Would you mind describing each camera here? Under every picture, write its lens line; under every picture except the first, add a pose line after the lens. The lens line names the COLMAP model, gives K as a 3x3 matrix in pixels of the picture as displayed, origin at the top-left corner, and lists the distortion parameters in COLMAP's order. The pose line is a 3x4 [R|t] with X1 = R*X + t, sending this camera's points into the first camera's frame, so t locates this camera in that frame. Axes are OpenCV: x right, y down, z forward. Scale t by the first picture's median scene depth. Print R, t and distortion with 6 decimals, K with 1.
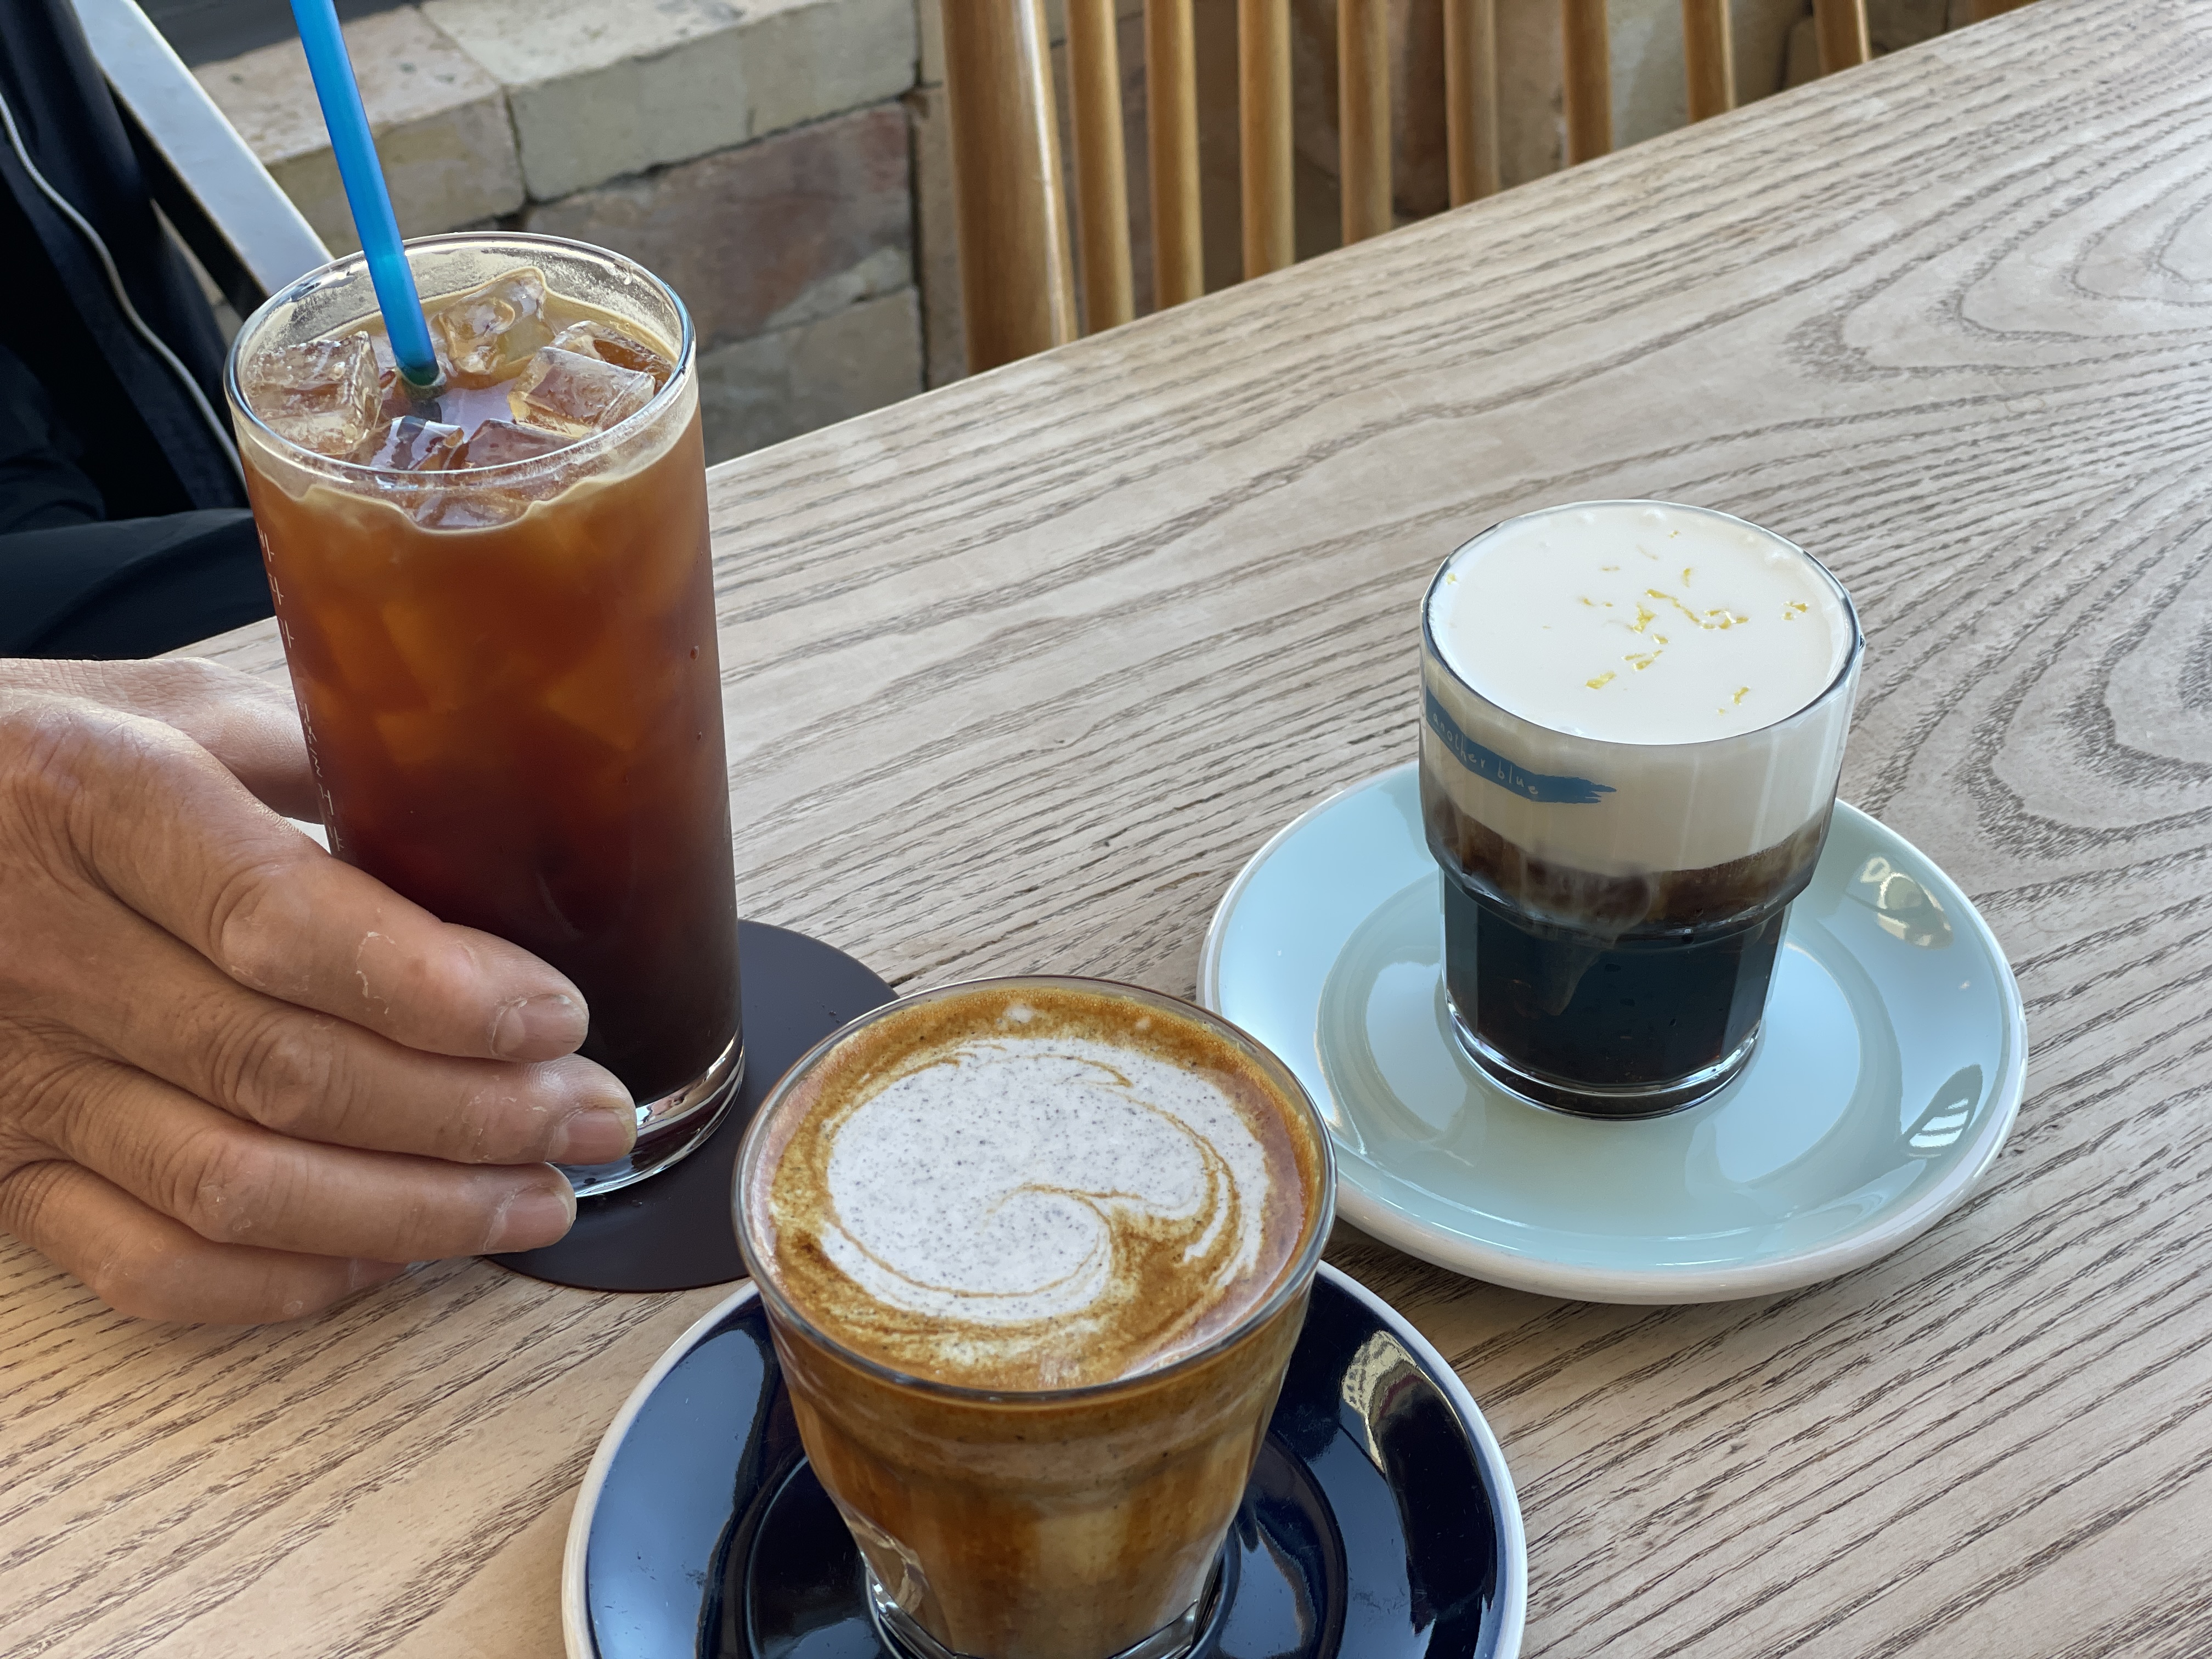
lens RADIAL K [[3340.9, 0, 1106.0], [0, 3340.9, 829.5], [0, 0, 1]] dist [0.075115, 0.027846]
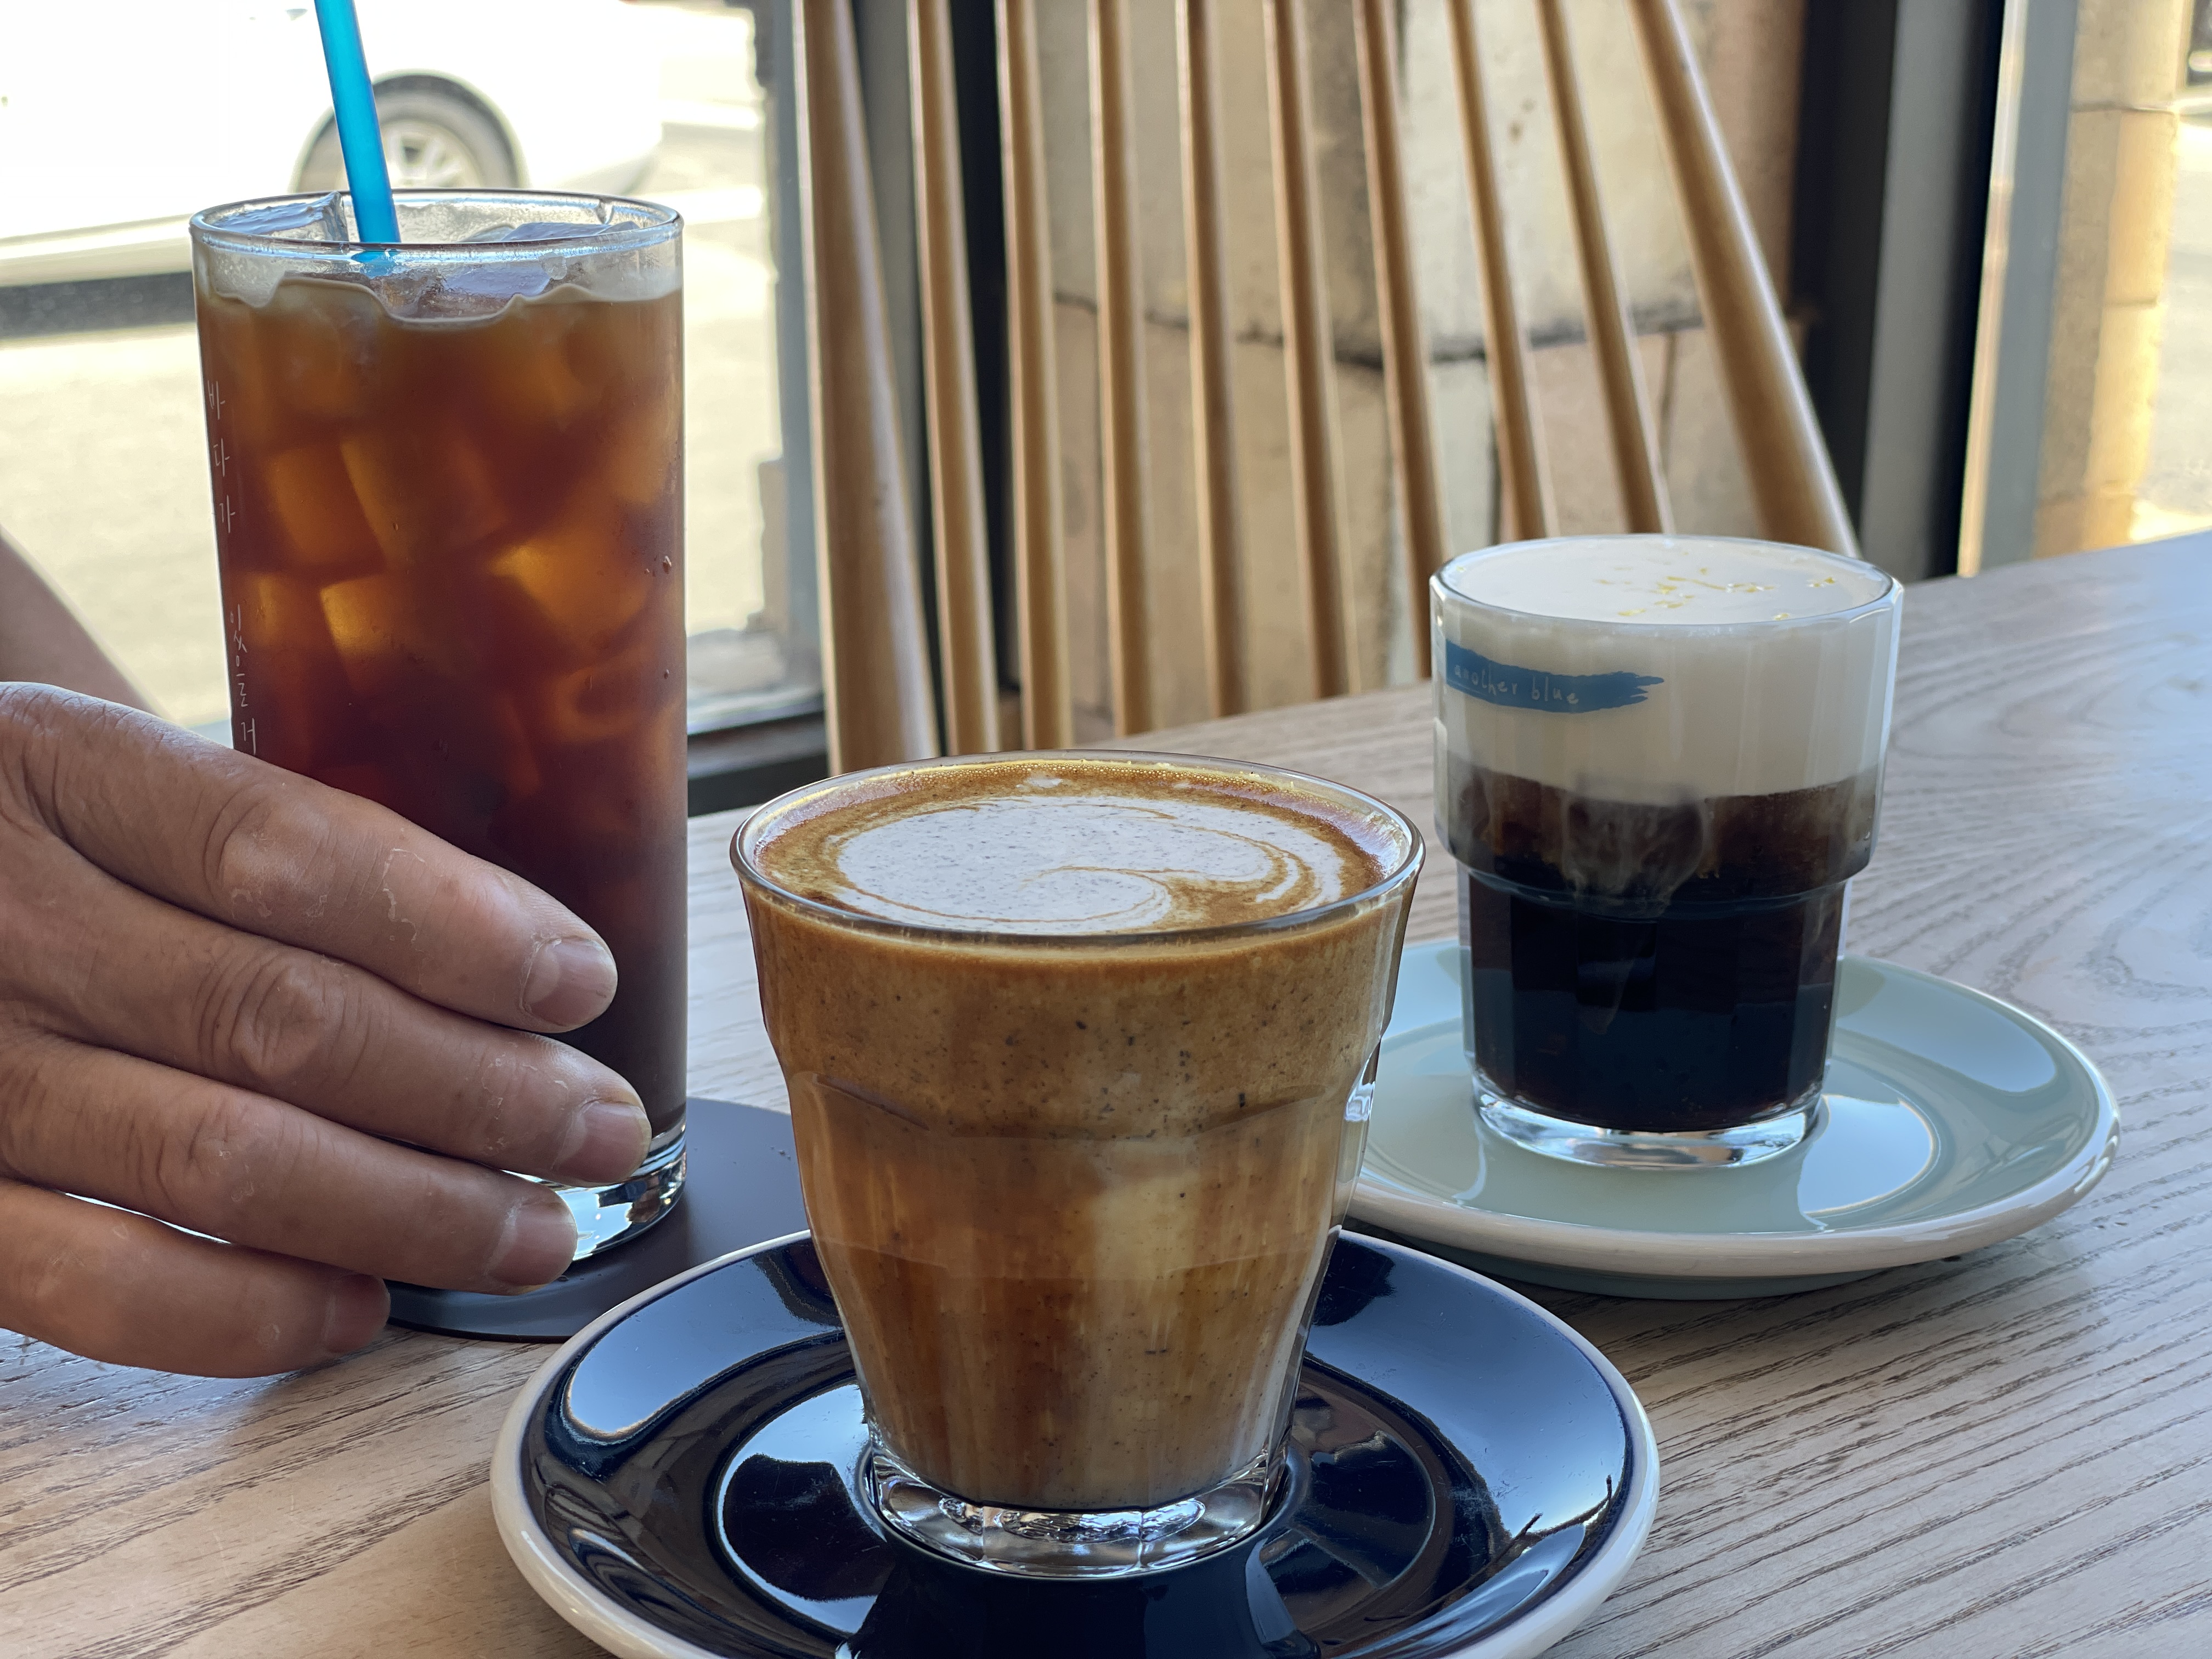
lens RADIAL K [[3365.7, 0, 1106.0], [0, 3365.7, 829.5], [0, 0, 1]] dist [0.067853, -0.155457]
pose [[0.998167, -0.002555, 0.060468, -0.057398], [0.026470, 0.916915, -0.398204, 0.385274], [-0.054426, 0.399075, 0.915302, 0.163856]]
